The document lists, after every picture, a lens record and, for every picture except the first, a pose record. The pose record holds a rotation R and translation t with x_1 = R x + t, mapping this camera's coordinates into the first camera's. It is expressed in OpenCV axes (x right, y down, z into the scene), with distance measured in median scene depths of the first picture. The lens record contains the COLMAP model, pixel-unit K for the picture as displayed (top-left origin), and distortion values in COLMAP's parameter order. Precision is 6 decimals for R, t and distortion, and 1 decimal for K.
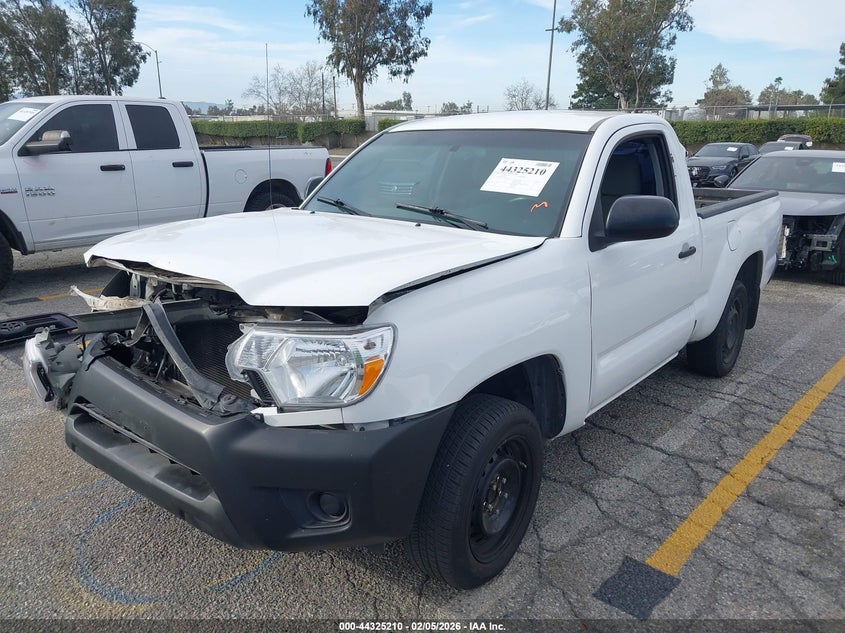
lens RADIAL K [[665.5, 0, 426.5], [0, 665.5, 317.2], [0, 0, 1]] dist [0.005184, 0.000891]
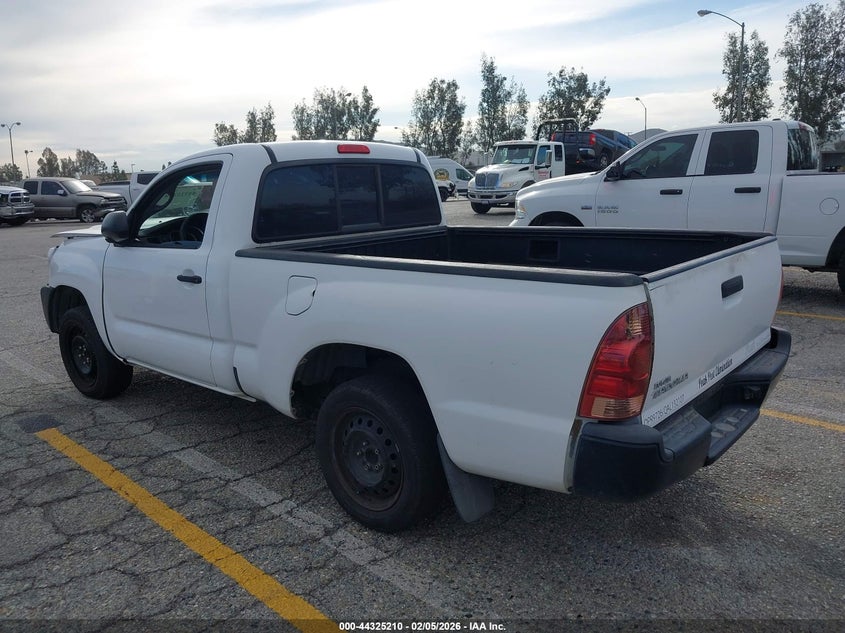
lens RADIAL K [[665.5, 0, 426.4], [0, 665.5, 315.9], [0, 0, 1]] dist [0.005184, 0.000891]
pose [[-0.028871, 0.202713, -0.978812, 1.324366], [-0.234765, 0.950455, 0.203765, -0.320206], [0.971623, 0.235674, 0.020150, 1.276805]]
